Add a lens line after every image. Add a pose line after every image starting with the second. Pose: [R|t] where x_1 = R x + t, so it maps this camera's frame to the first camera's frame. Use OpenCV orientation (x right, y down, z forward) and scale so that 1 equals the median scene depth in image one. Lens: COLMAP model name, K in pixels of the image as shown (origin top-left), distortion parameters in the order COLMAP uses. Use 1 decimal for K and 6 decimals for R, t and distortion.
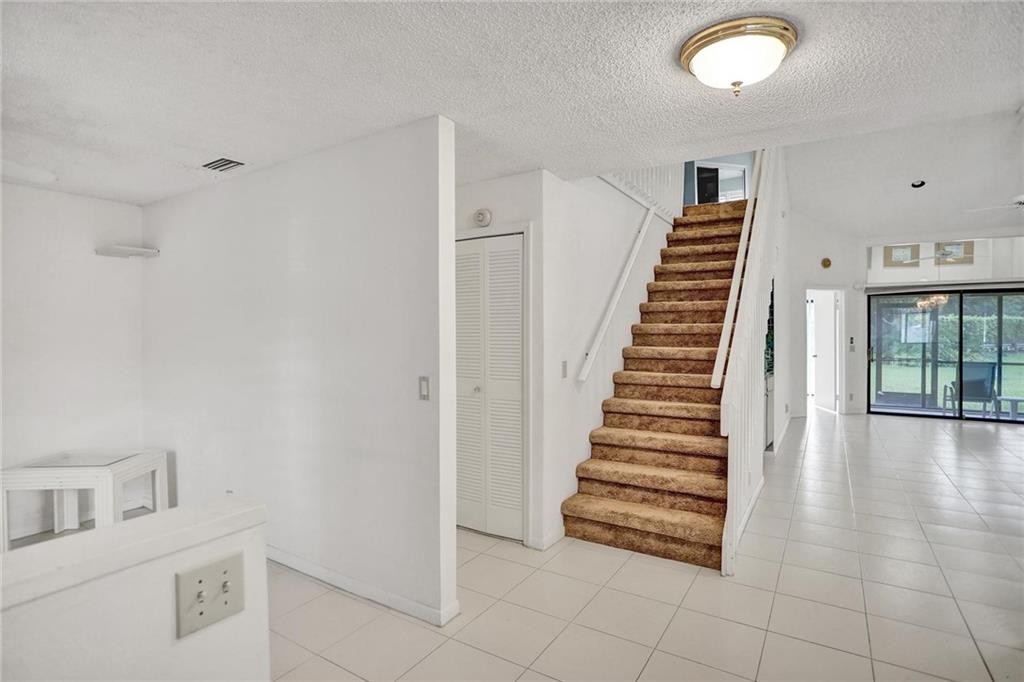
lens RADIAL K [[515.0, 0, 507.4], [0, 515.0, 338.2], [0, 0, 1]] dist [-0.069851, 0.037669]
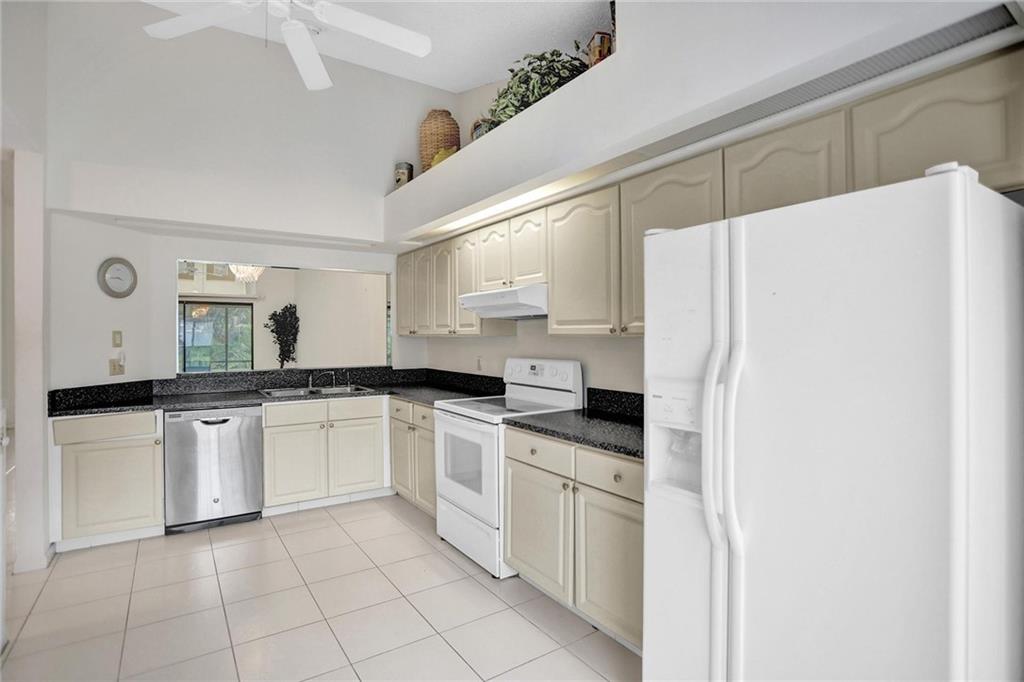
lens RADIAL K [[519.1, 0, 511.2], [0, 519.1, 335.8], [0, 0, 1]] dist [-0.077311, 0.038276]
pose [[0.407966, 0.001809, 0.912995, 0.174238], [0.015433, 0.999841, -0.008878, 0.018422], [-0.912867, 0.017712, 0.407873, -0.393070]]
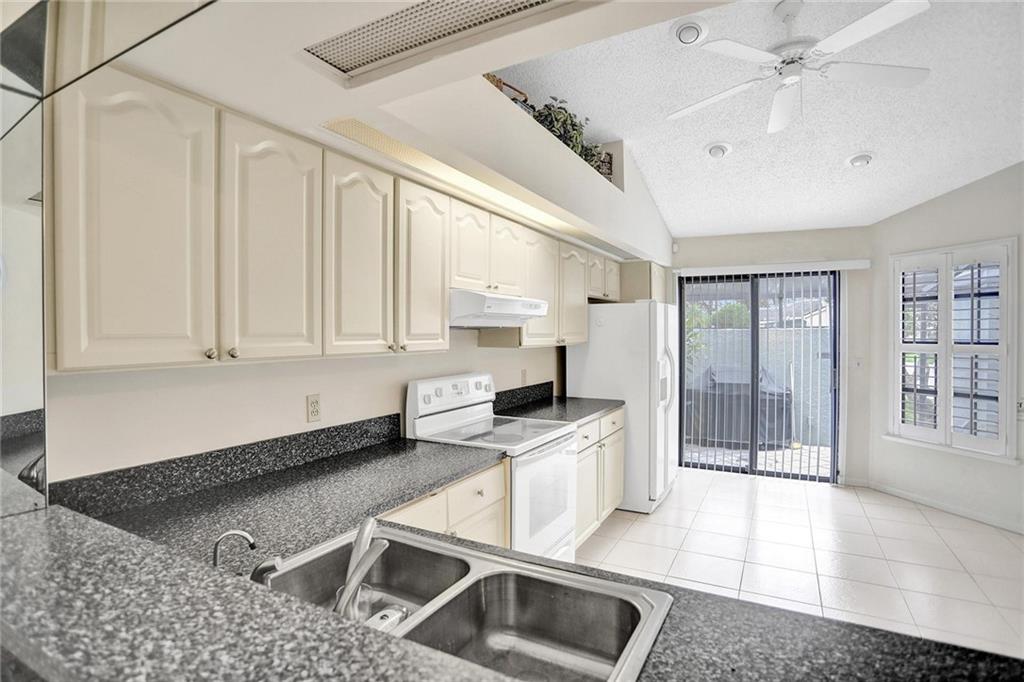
lens RADIAL K [[519.1, 0, 511.2], [0, 519.1, 335.8], [0, 0, 1]] dist [-0.077311, 0.038276]
pose [[-0.997873, 0.007410, -0.064758, 0.853143], [0.006010, 0.999745, 0.021785, -0.017429], [0.064903, 0.021349, -0.997663, 0.528242]]
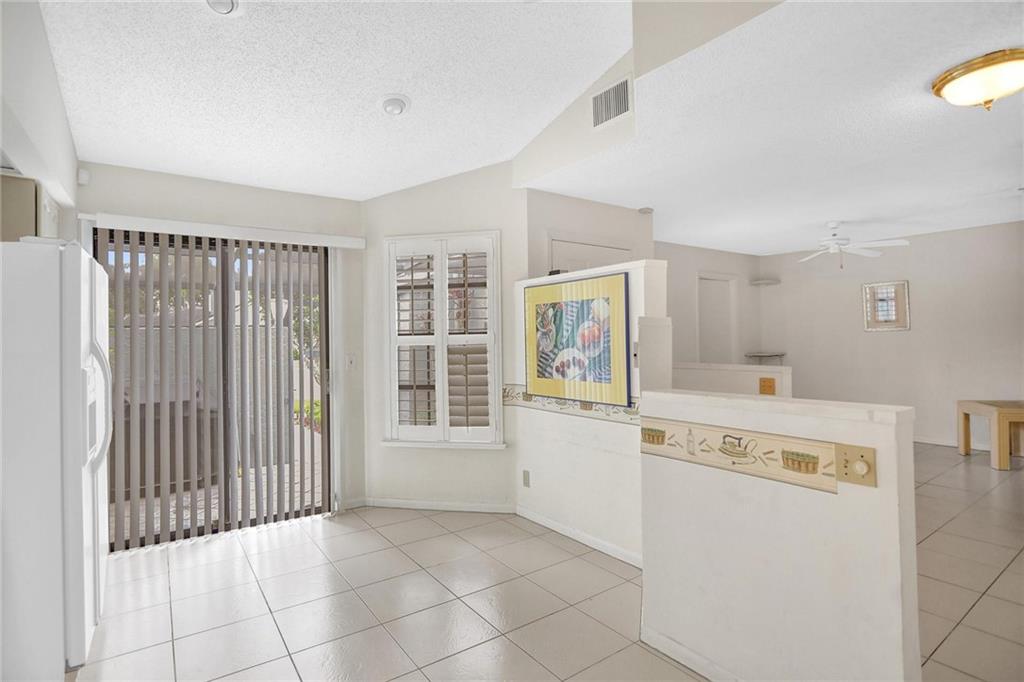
lens RADIAL K [[519.1, 0, 511.2], [0, 519.1, 335.8], [0, 0, 1]] dist [-0.077311, 0.038276]
pose [[-0.385511, 0.003047, -0.922698, 0.790016], [0.003210, 0.999993, 0.001961, 0.020055], [0.922698, -0.002206, -0.385518, 0.148467]]
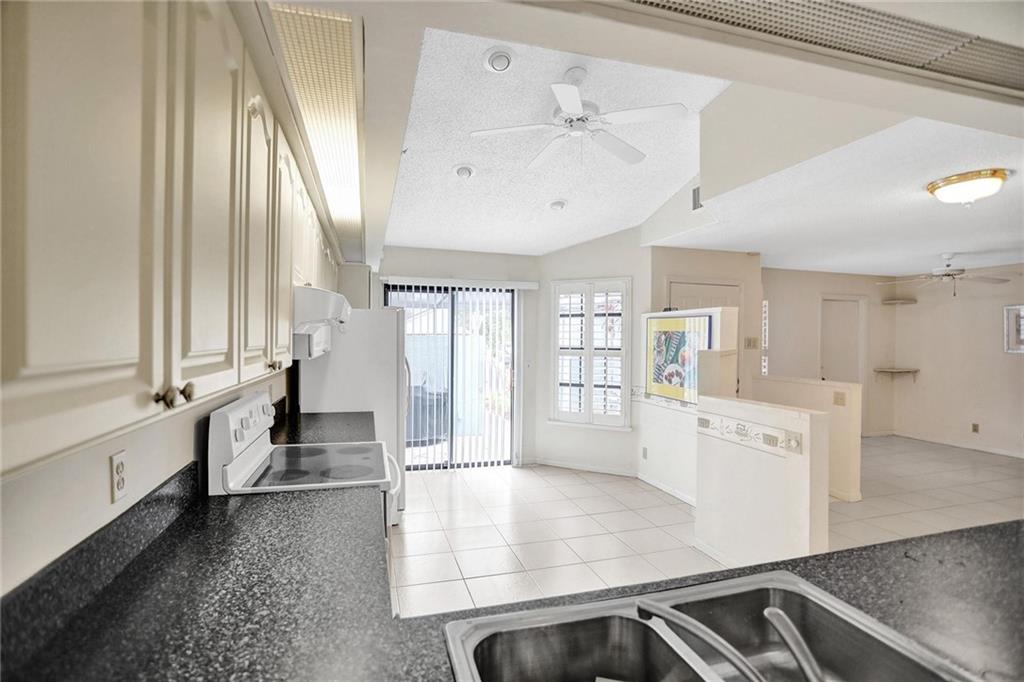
lens RADIAL K [[505.1, 0, 514.4], [0, 505.1, 337.3], [0, 0, 1]] dist [-0.065527, 0.034061]
pose [[-0.660049, -0.001341, -0.751221, 1.063355], [-0.016646, 0.999779, 0.012841, -0.021221], [0.751038, 0.020980, -0.659926, 0.369077]]
